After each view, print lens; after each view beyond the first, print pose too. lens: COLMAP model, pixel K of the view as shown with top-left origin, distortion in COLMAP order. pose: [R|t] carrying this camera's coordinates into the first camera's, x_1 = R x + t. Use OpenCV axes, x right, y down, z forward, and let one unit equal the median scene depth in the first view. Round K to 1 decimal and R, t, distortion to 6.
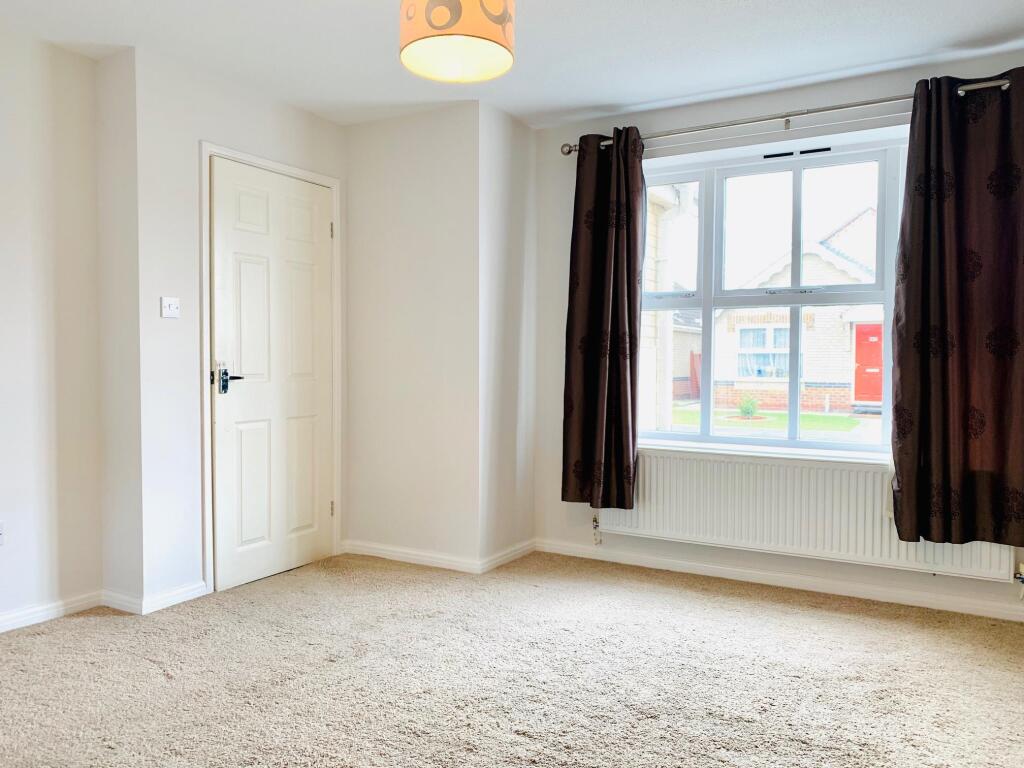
lens RADIAL K [[790.9, 0, 512.0], [0, 790.9, 384.0], [0, 0, 1]] dist [0.031661, -0.001421]
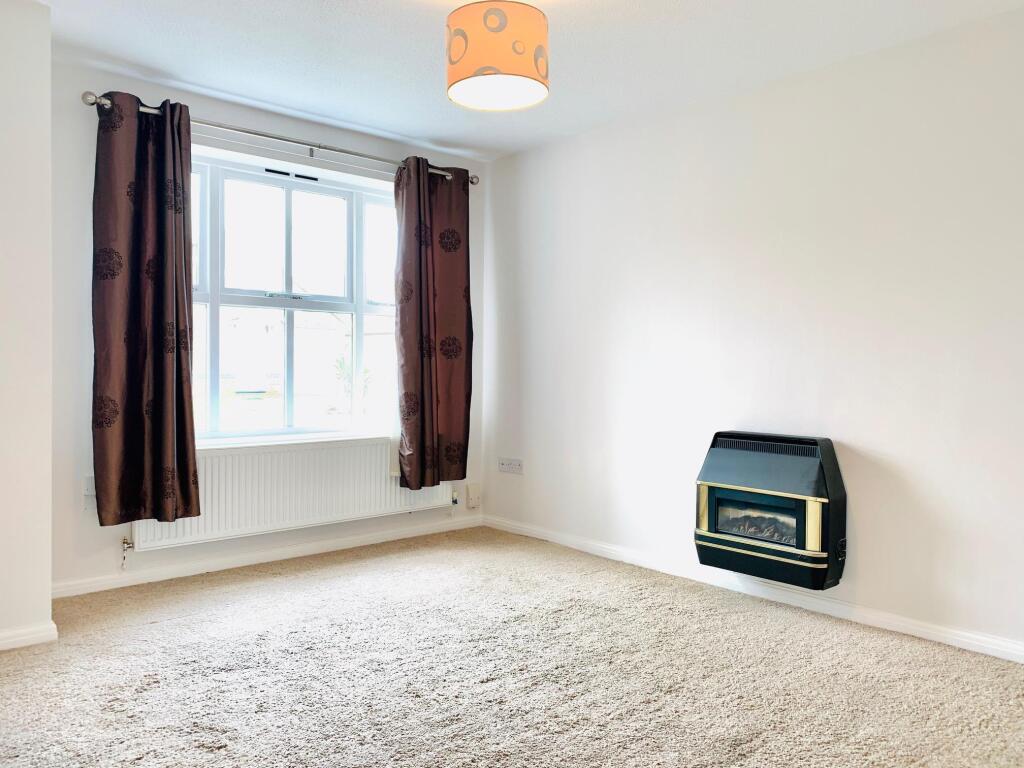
lens RADIAL K [[790.9, 0, 512.0], [0, 790.9, 384.0], [0, 0, 1]] dist [0.031661, -0.001421]
pose [[0.310699, -0.028486, 0.950081, -0.671784], [0.017321, 0.999555, 0.024305, -0.014942], [-0.950351, 0.008904, 0.311054, 0.374938]]
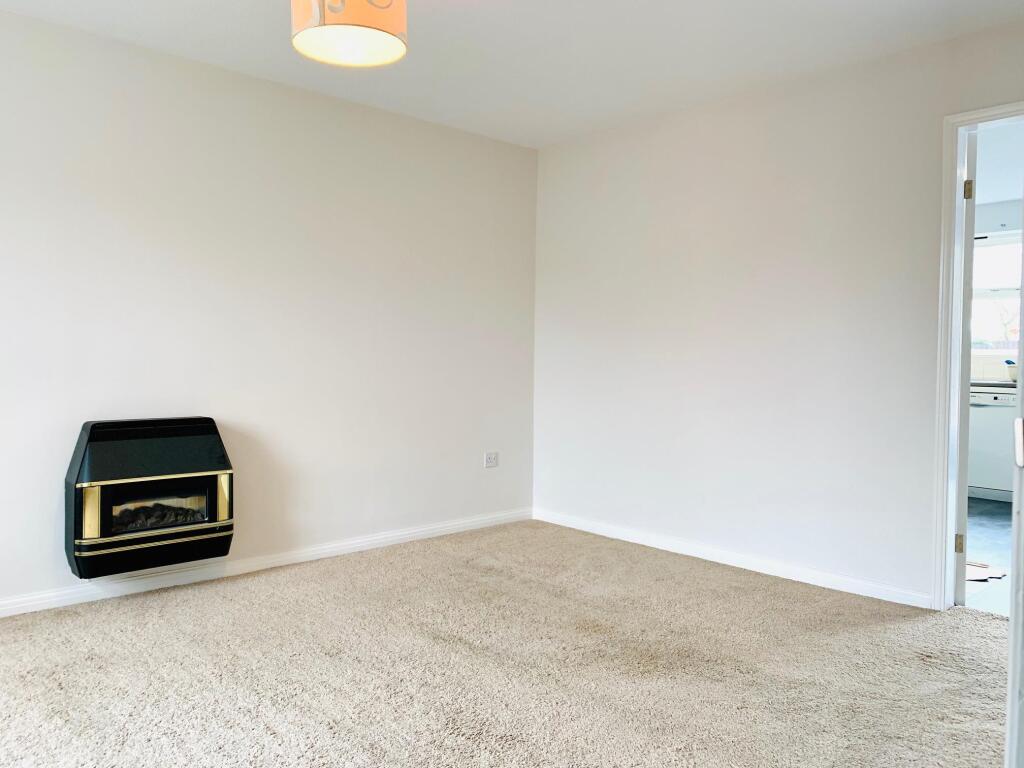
lens RADIAL K [[790.9, 0, 512.0], [0, 790.9, 384.0], [0, 0, 1]] dist [0.031661, -0.001421]
pose [[-0.957748, -0.029640, 0.286076, -0.333620], [-0.014575, 0.998399, 0.054650, -0.022447], [-0.287238, 0.048171, -0.956647, 1.134599]]
